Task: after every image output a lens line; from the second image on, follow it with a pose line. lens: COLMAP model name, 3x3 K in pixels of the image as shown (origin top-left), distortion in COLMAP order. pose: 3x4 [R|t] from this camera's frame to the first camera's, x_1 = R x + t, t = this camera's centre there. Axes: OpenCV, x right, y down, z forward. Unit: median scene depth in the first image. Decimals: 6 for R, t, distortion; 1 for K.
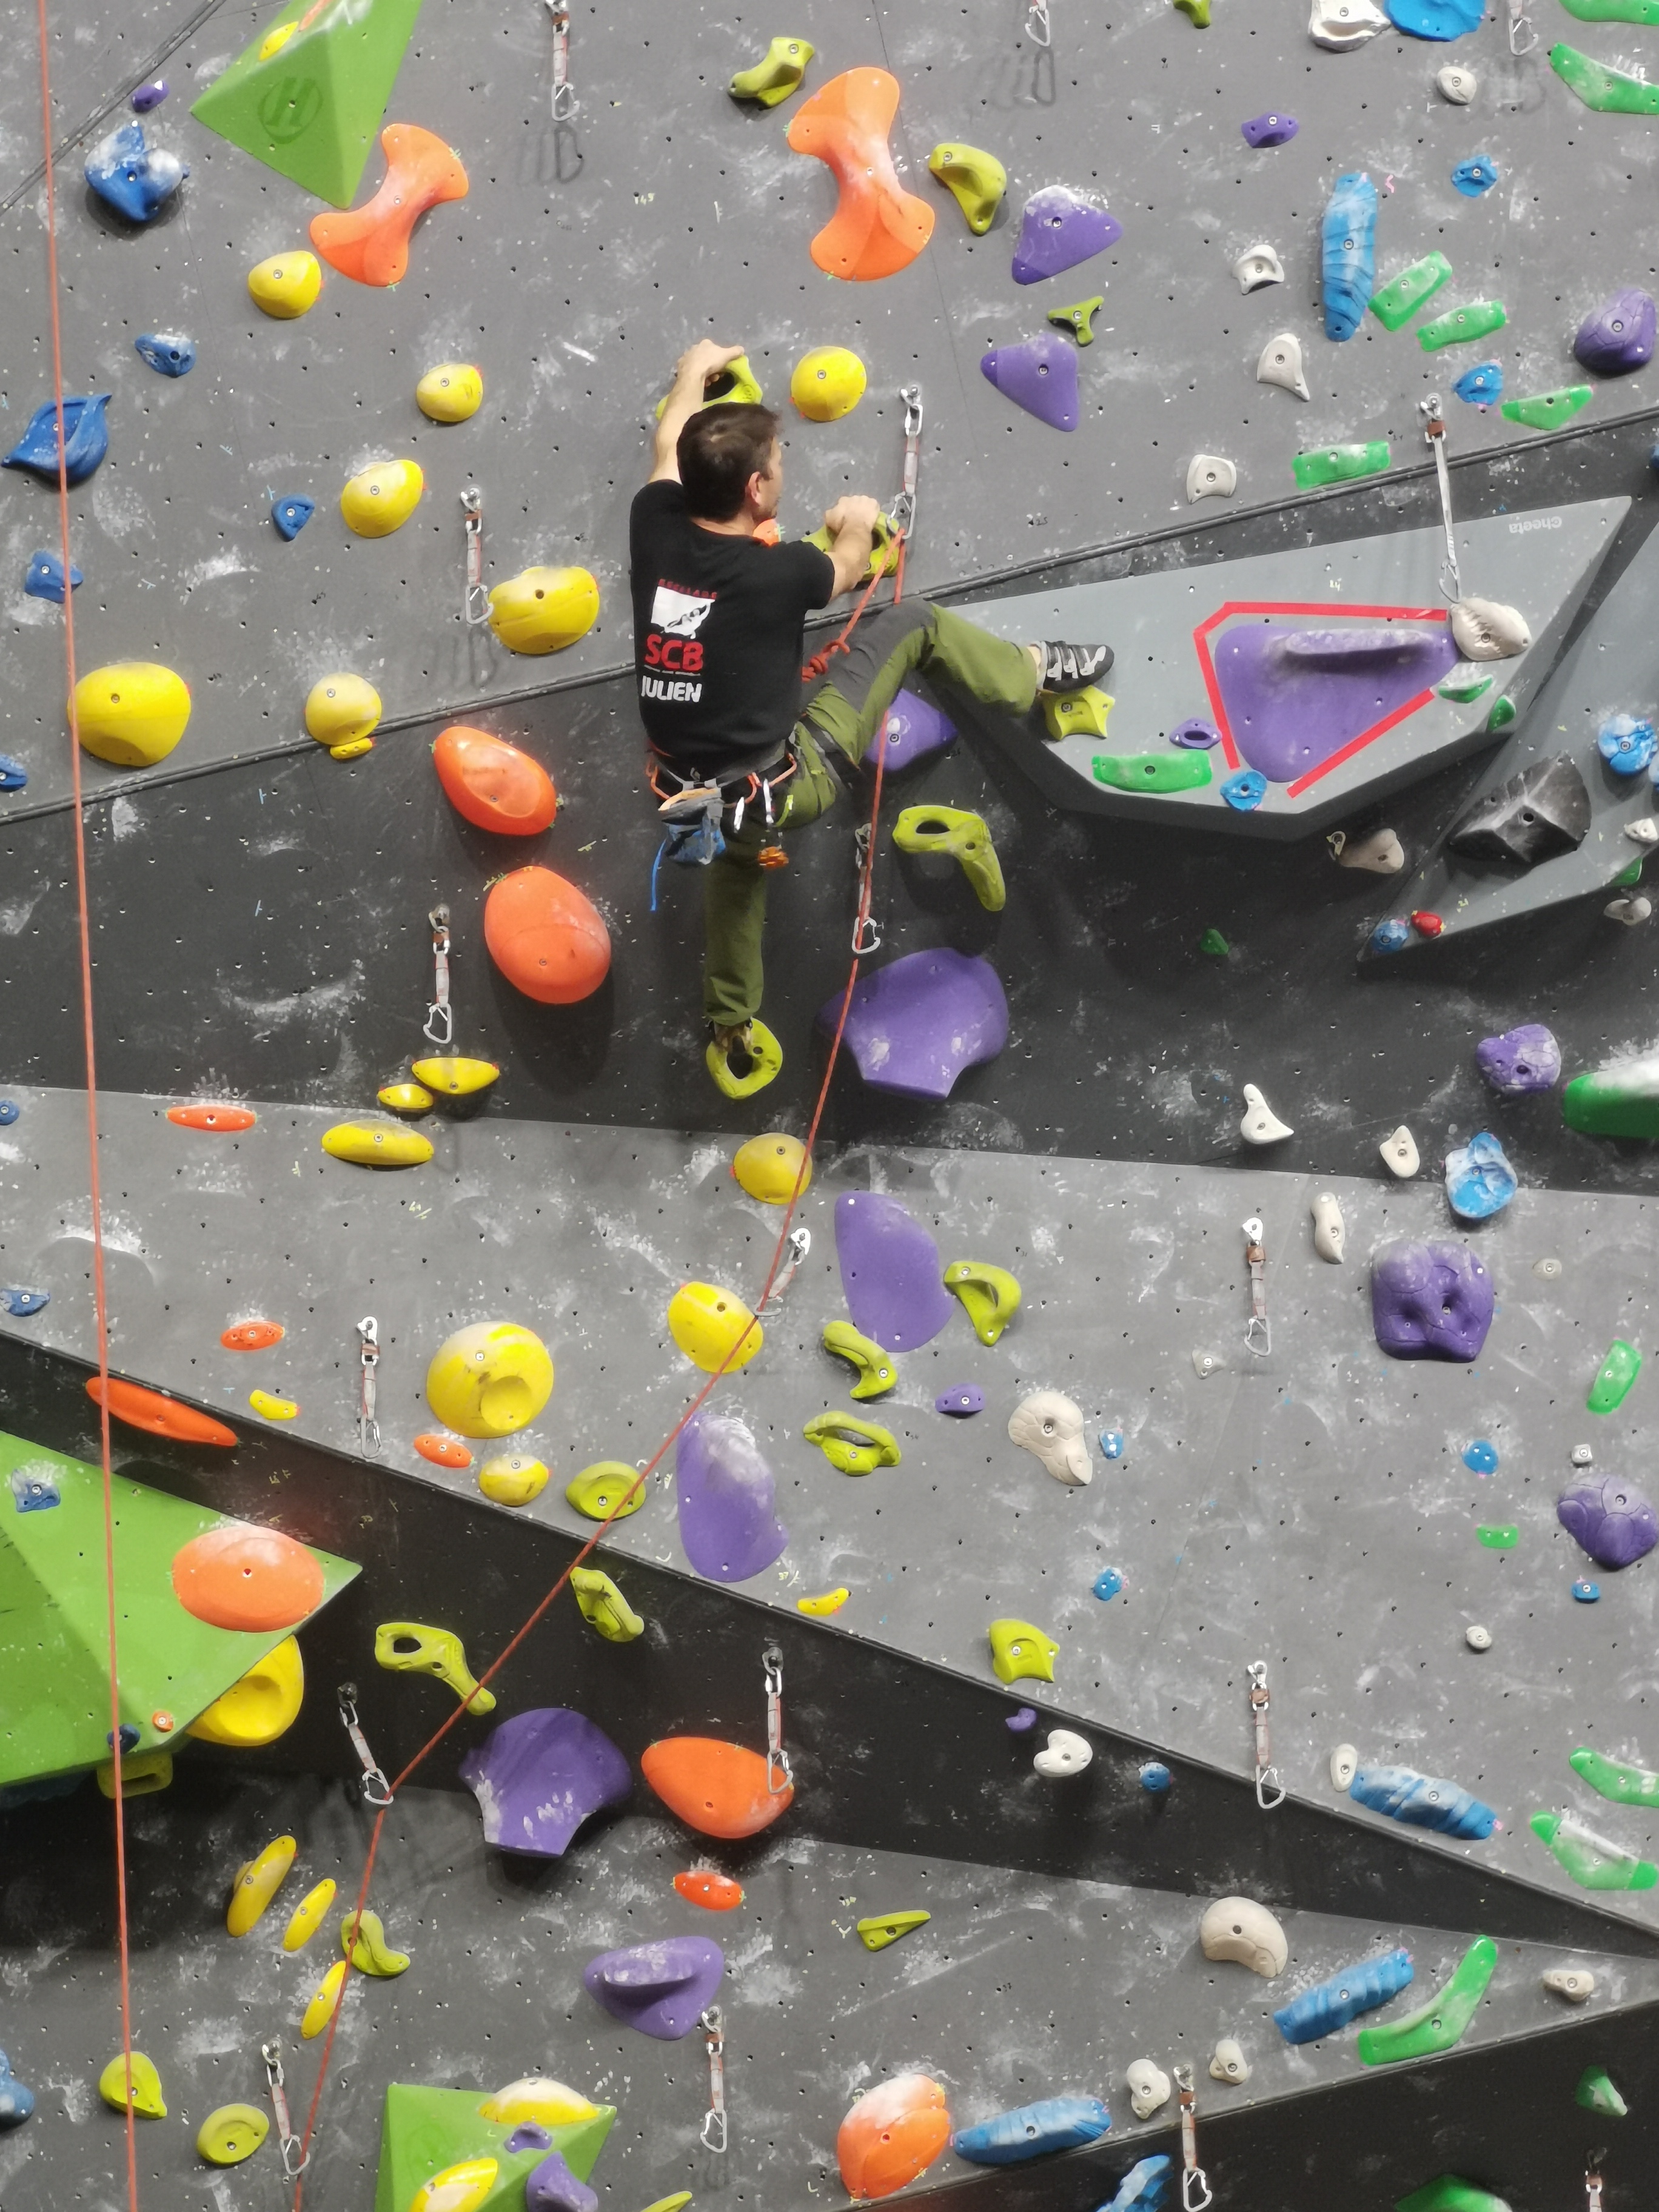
lens RADIAL K [[5833.2, 0, 699.1], [0, 5833.2, 1118.7], [0, 0, 1]] dist [0.748519, -8.553675]
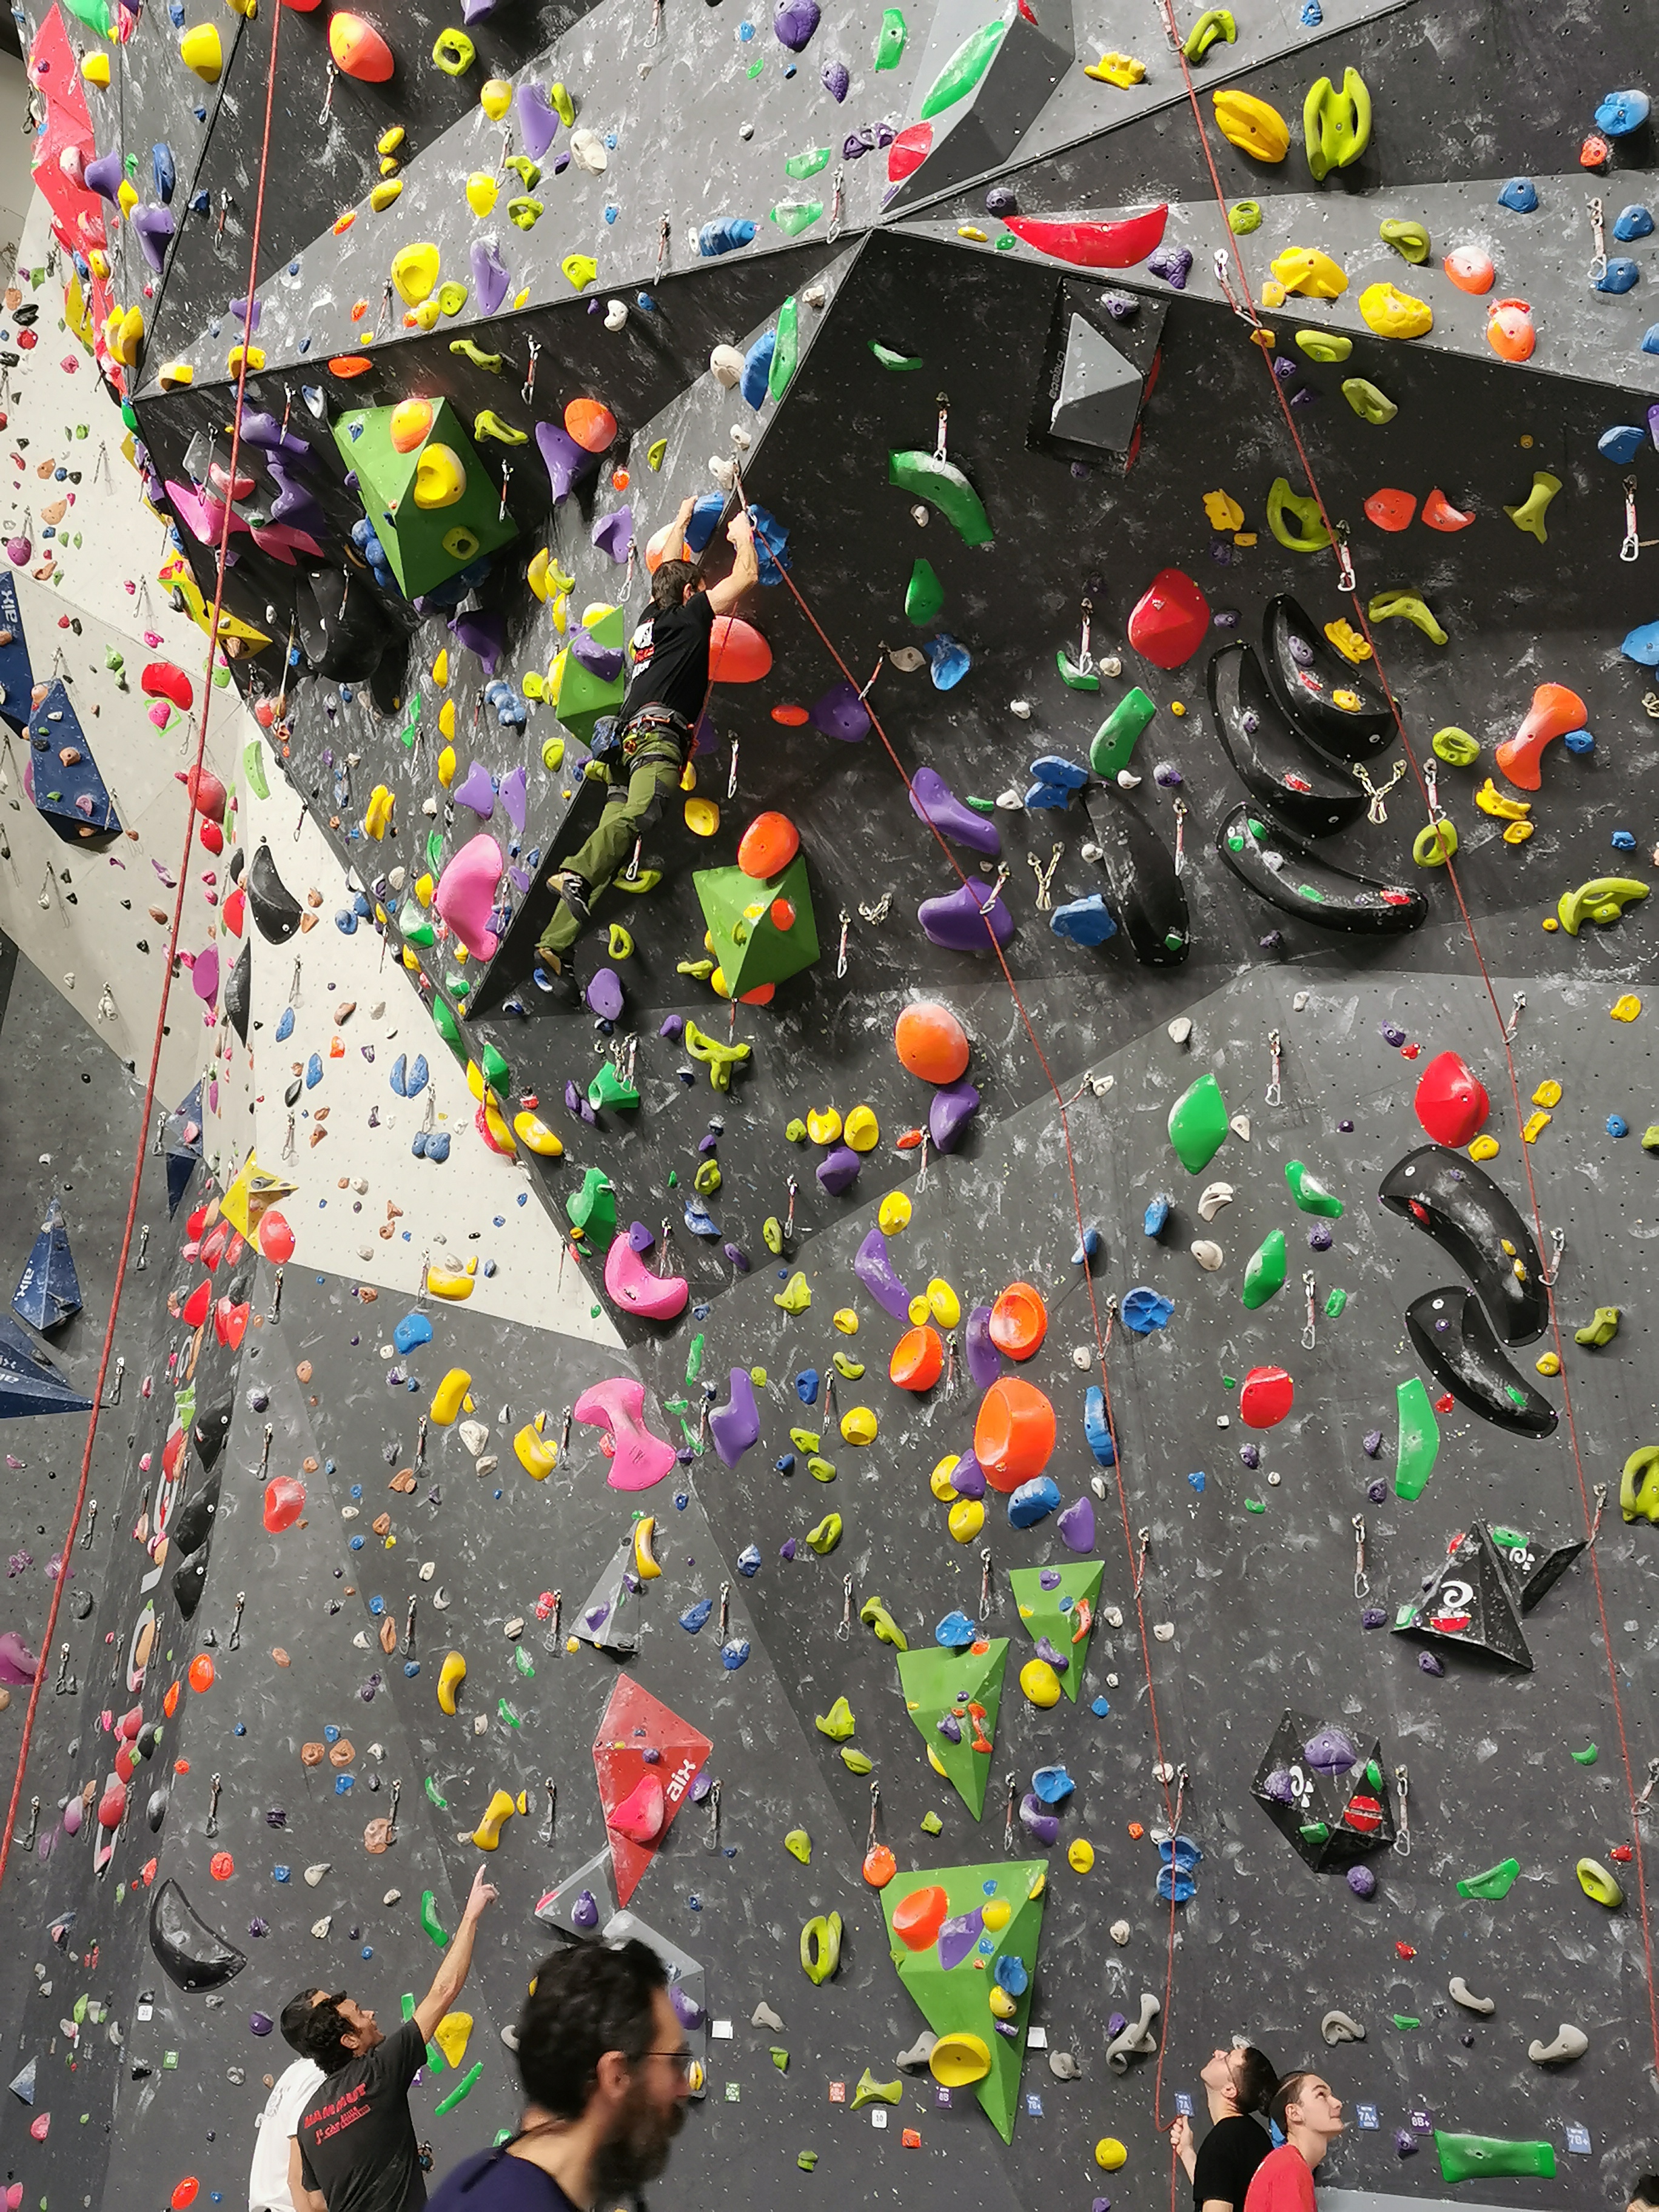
lens RADIAL K [[2404.0, 0, 800.1], [0, 2404.0, 1114.2], [0, 0, 1]] dist [0.058542, 0.004871]
pose [[0.604686, -0.225156, -0.763976, 0.609100], [0.280446, 0.957970, -0.060356, 0.403794], [0.745456, -0.177758, 0.642415, 0.511423]]
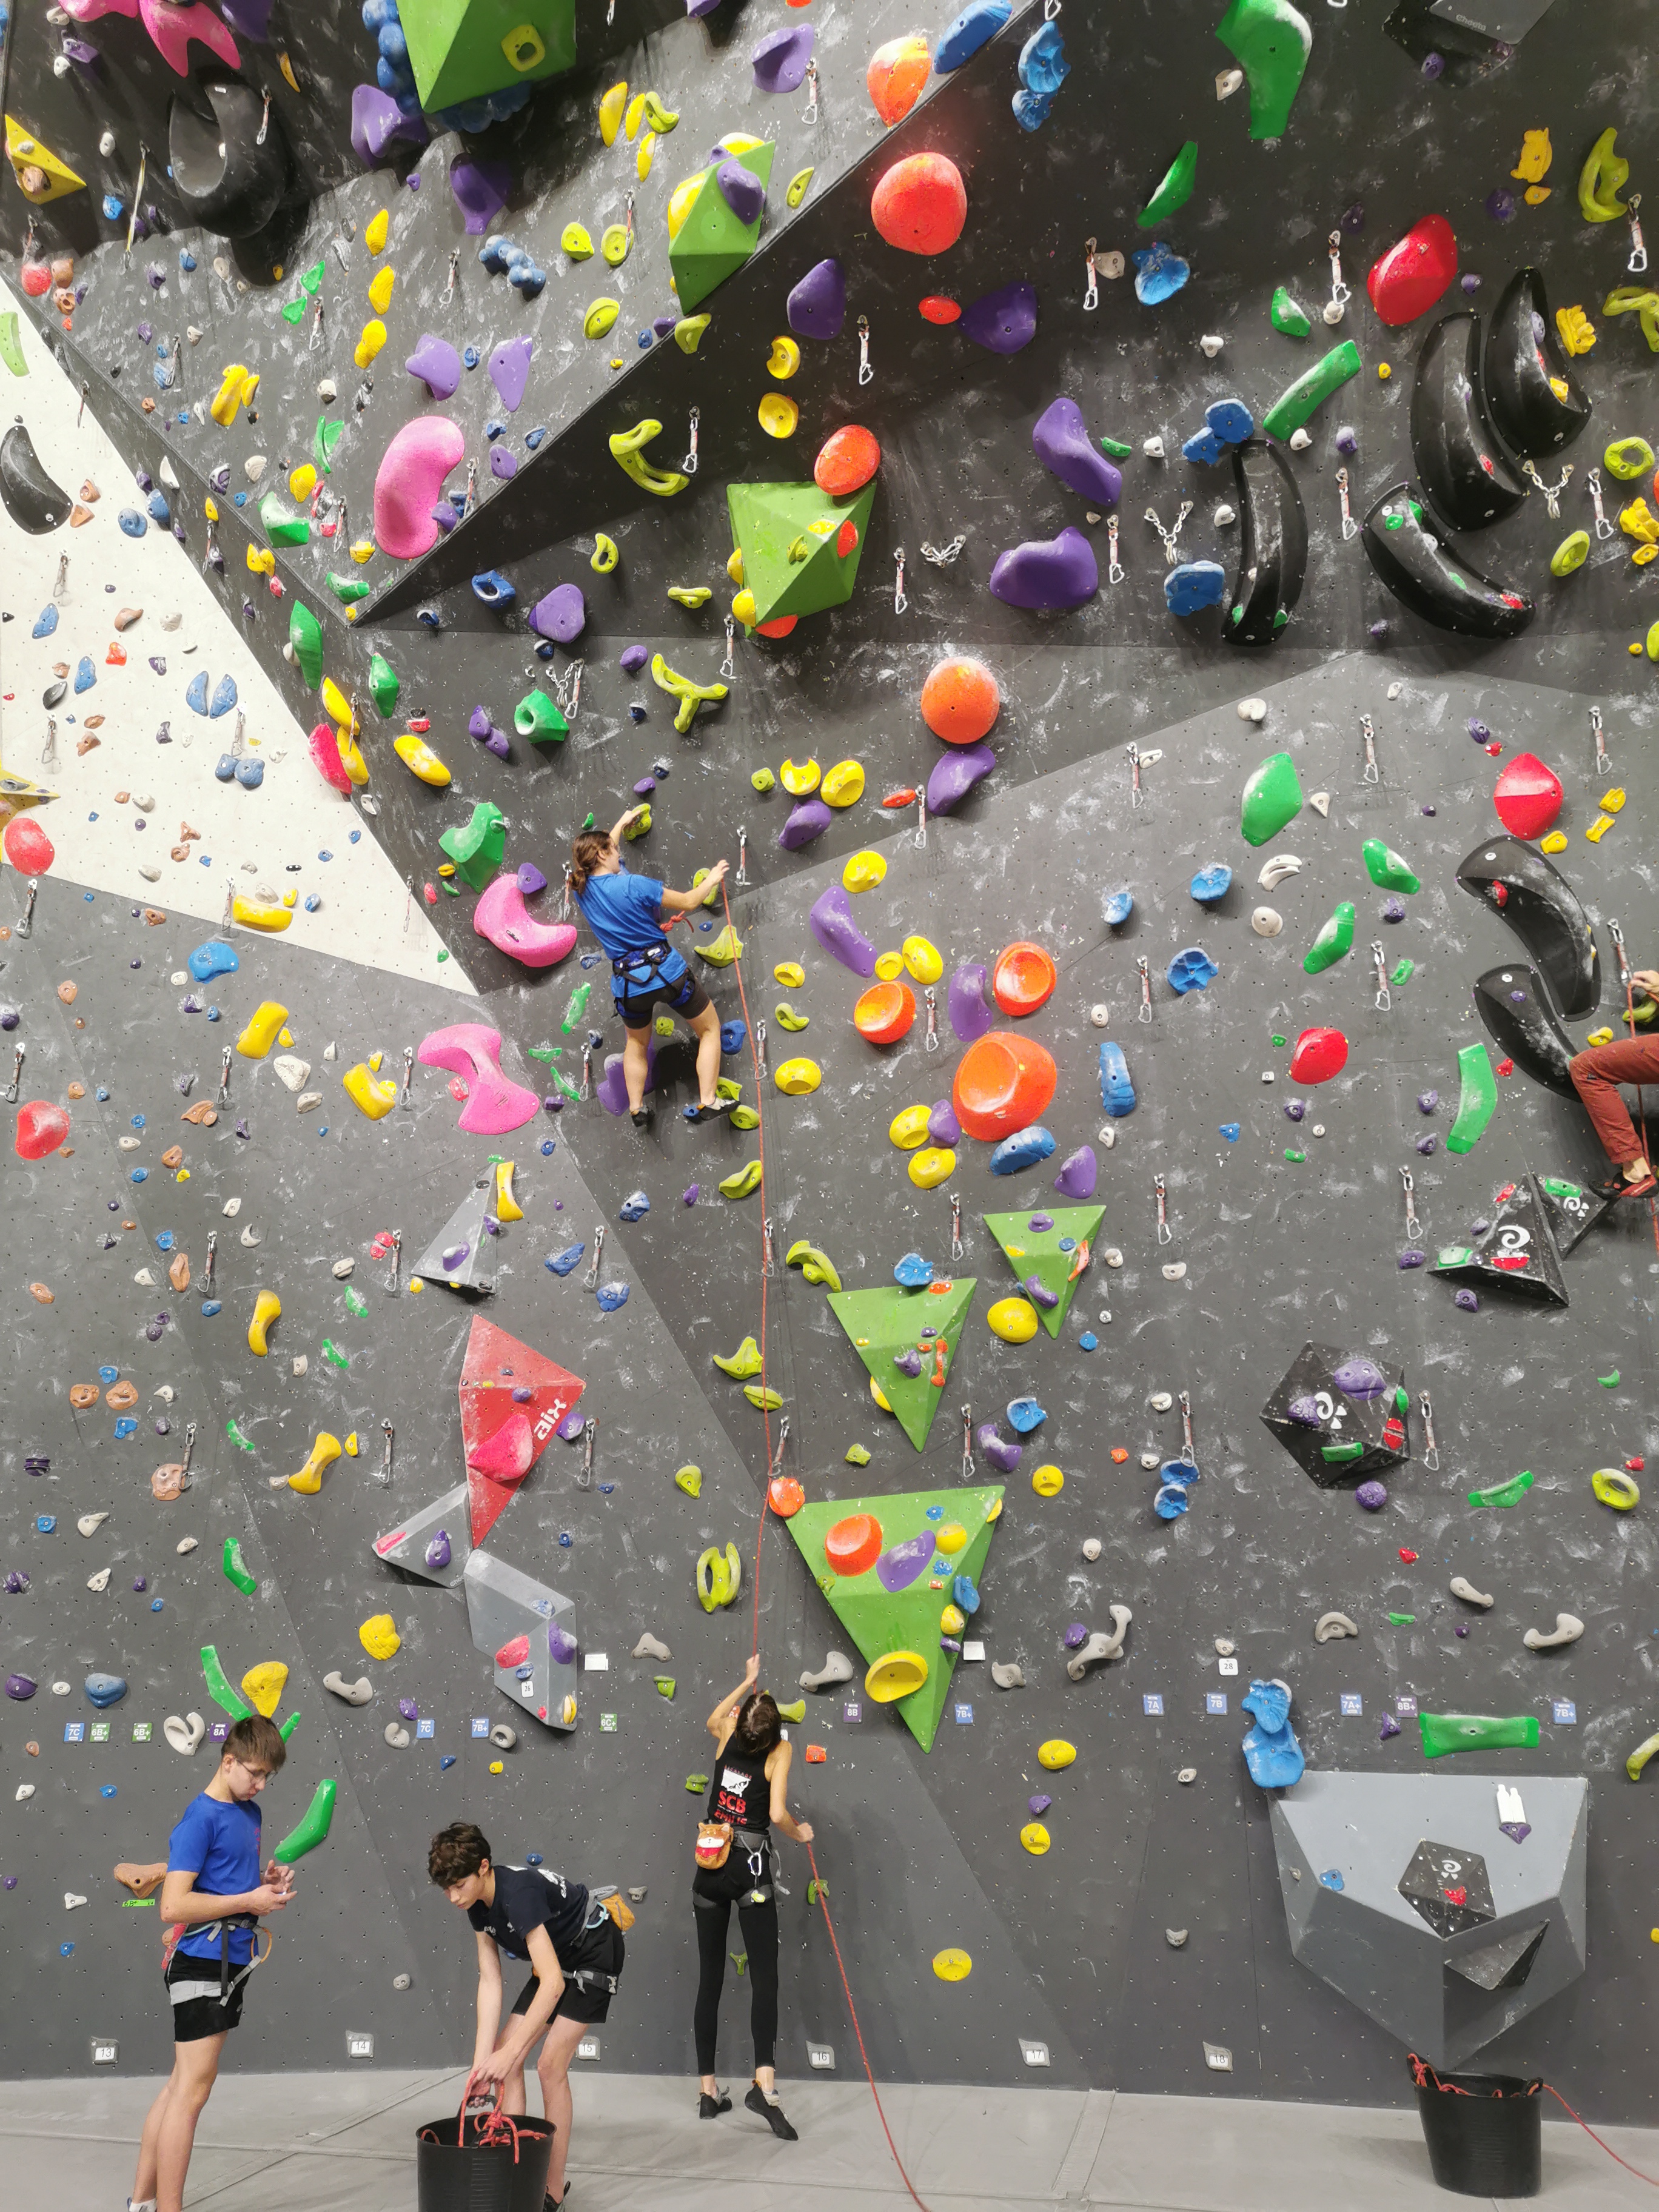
lens RADIAL K [[1702.5, 0, 833.6], [0, 1702.5, 1081.7], [0, 0, 1]] dist [0.064442, -0.043460]
pose [[0.896962, -0.115679, -0.426705, 0.197247], [0.169848, 0.981259, 0.091014, 0.412512], [0.408180, -0.154111, 0.899799, 0.503364]]
